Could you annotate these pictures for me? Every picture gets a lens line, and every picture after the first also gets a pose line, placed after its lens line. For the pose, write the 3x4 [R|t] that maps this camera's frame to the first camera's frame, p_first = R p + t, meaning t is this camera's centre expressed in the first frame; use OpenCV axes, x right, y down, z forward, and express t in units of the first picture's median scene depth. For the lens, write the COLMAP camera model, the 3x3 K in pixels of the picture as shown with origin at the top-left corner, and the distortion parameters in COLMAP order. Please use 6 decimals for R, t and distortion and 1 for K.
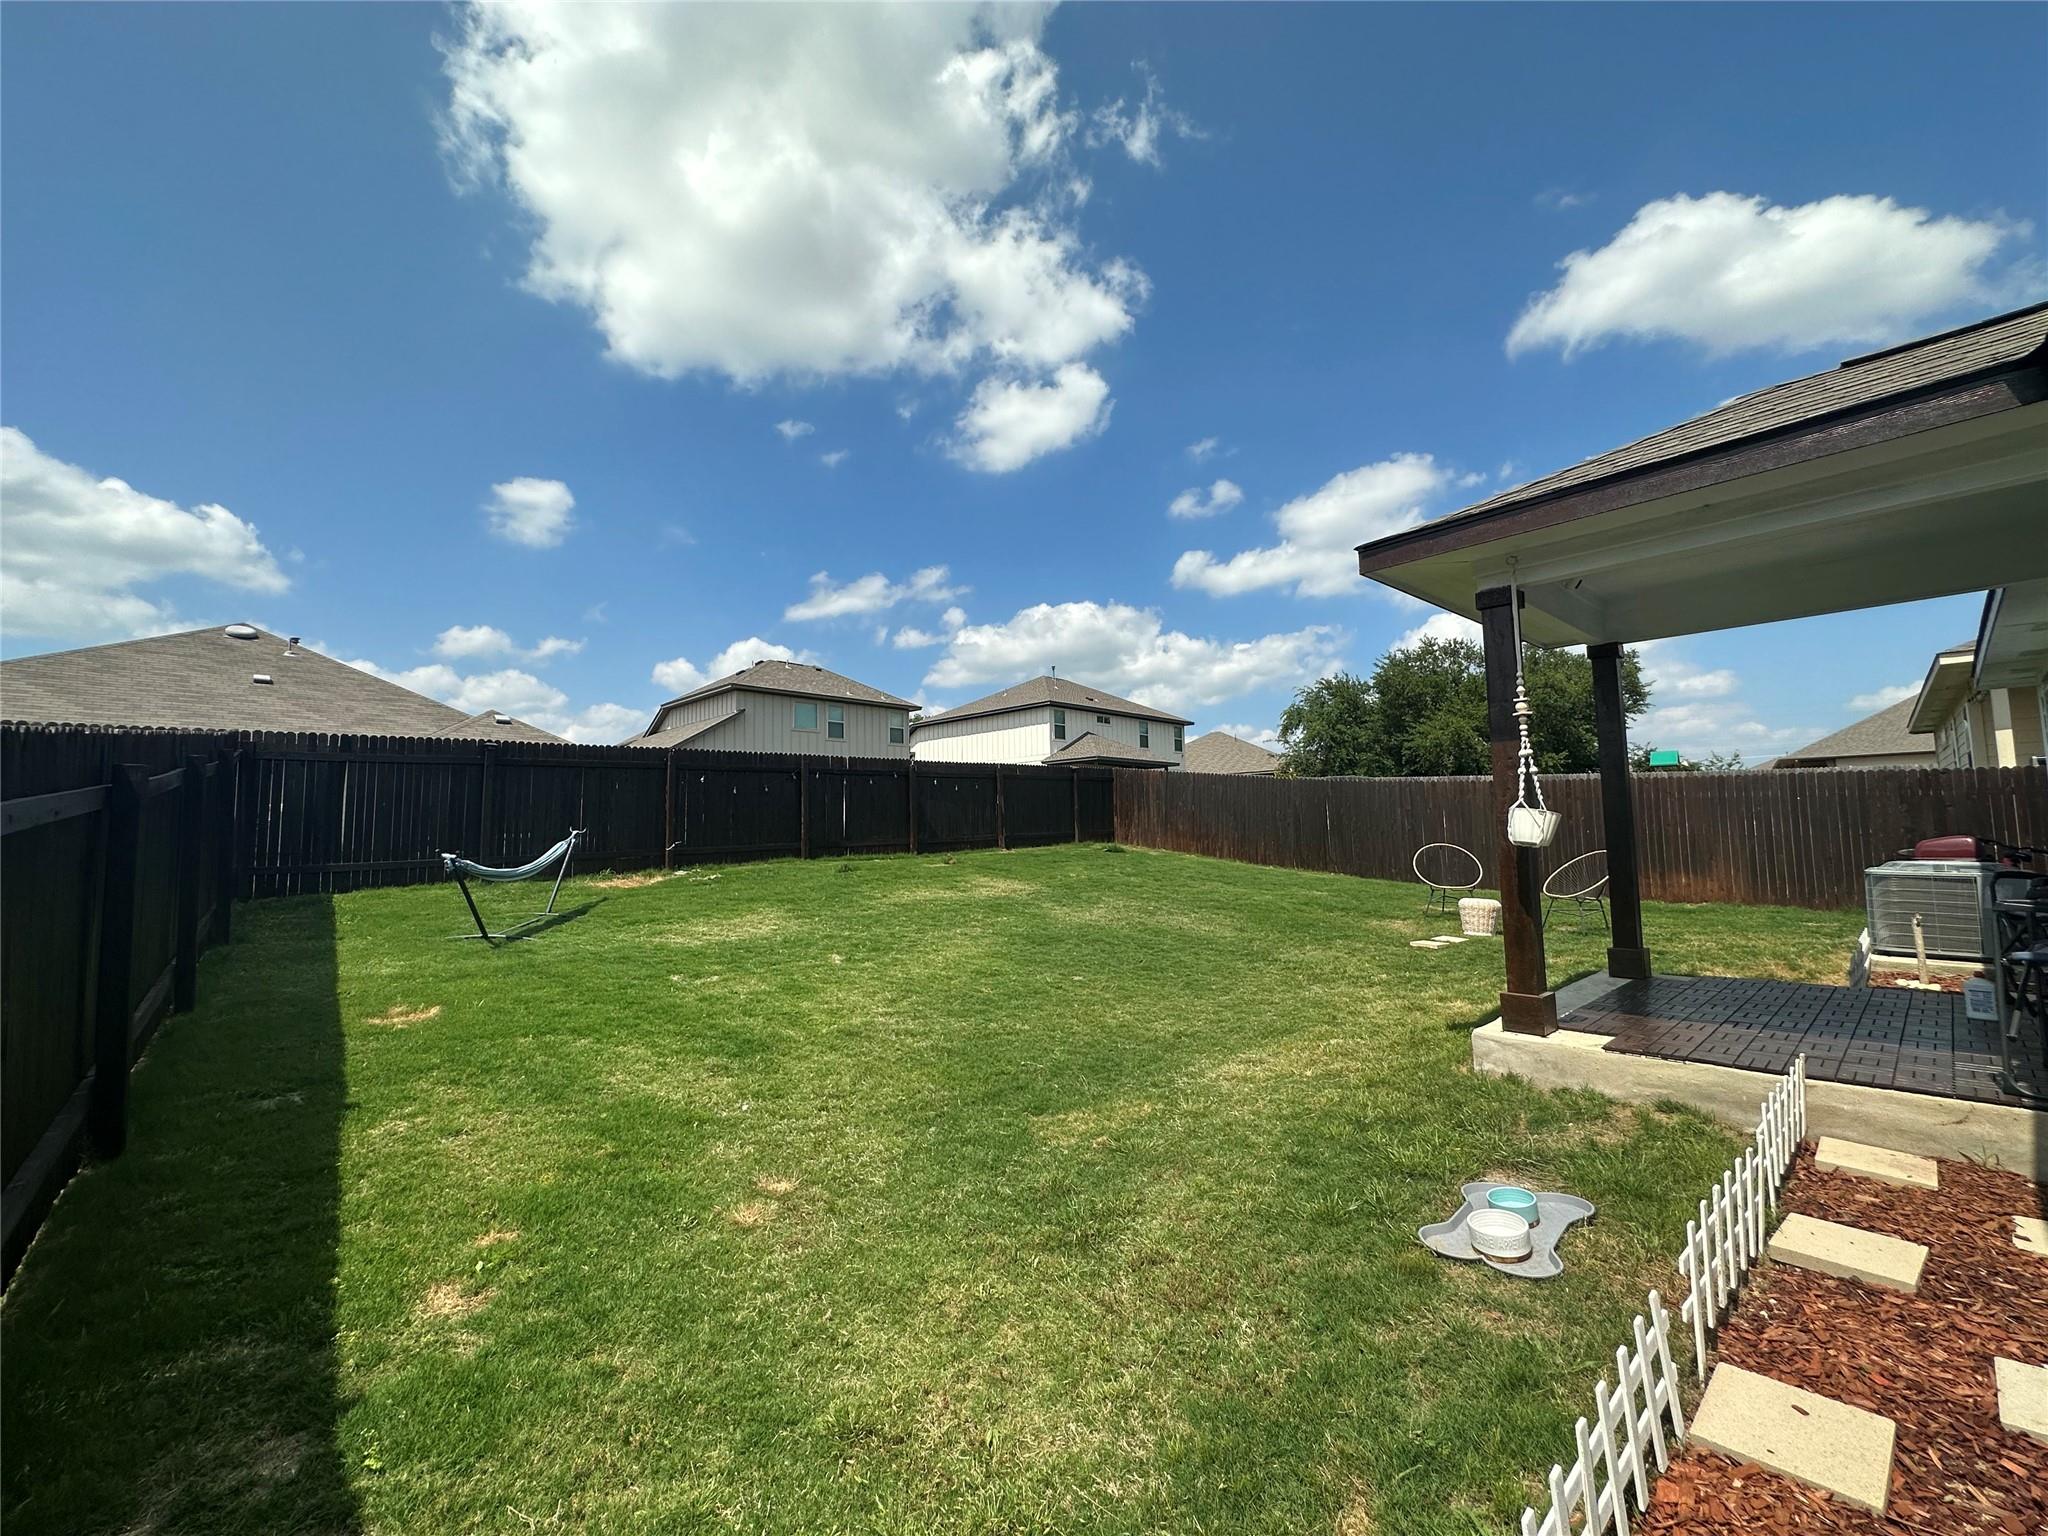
lens RADIAL K [[830.0, 0, 1022.7], [0, 830.0, 765.7], [0, 0, 1]] dist [-0.001730, 0.000256]
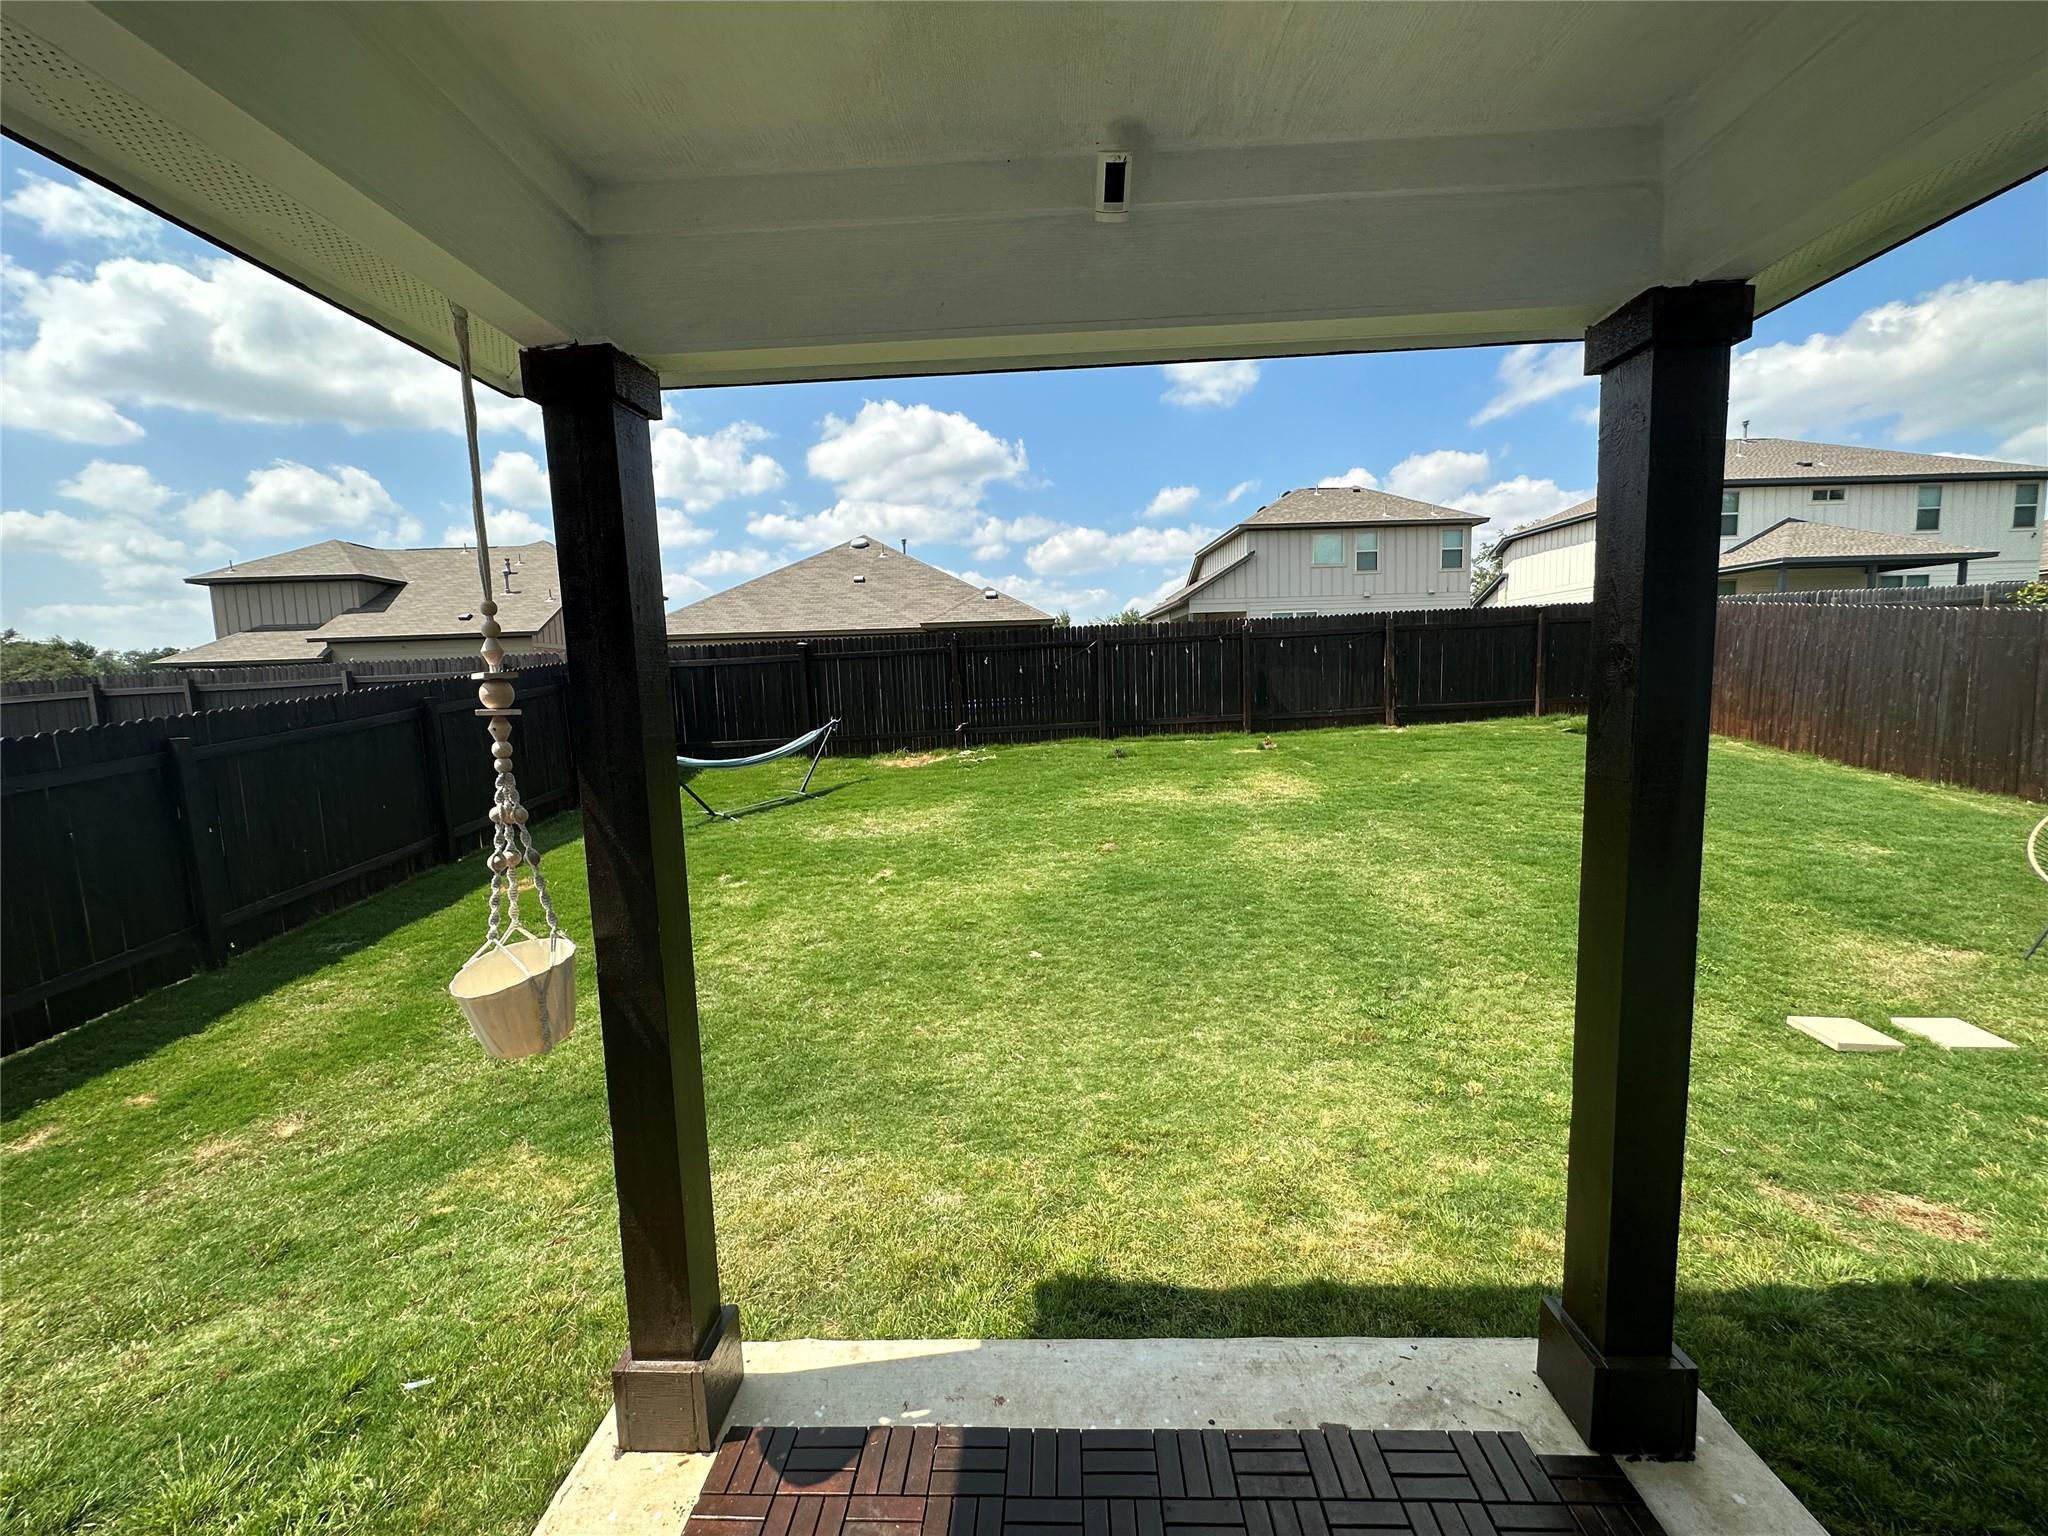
lens RADIAL K [[830.0, 0, 1028.1], [0, 830.0, 767.6], [0, 0, 1]] dist [-0.001730, 0.000256]
pose [[0.716910, 0.066984, -0.693941, 0.264492], [0.077350, 0.981586, 0.174659, -0.020774], [0.692862, -0.178891, 0.698527, 0.225084]]
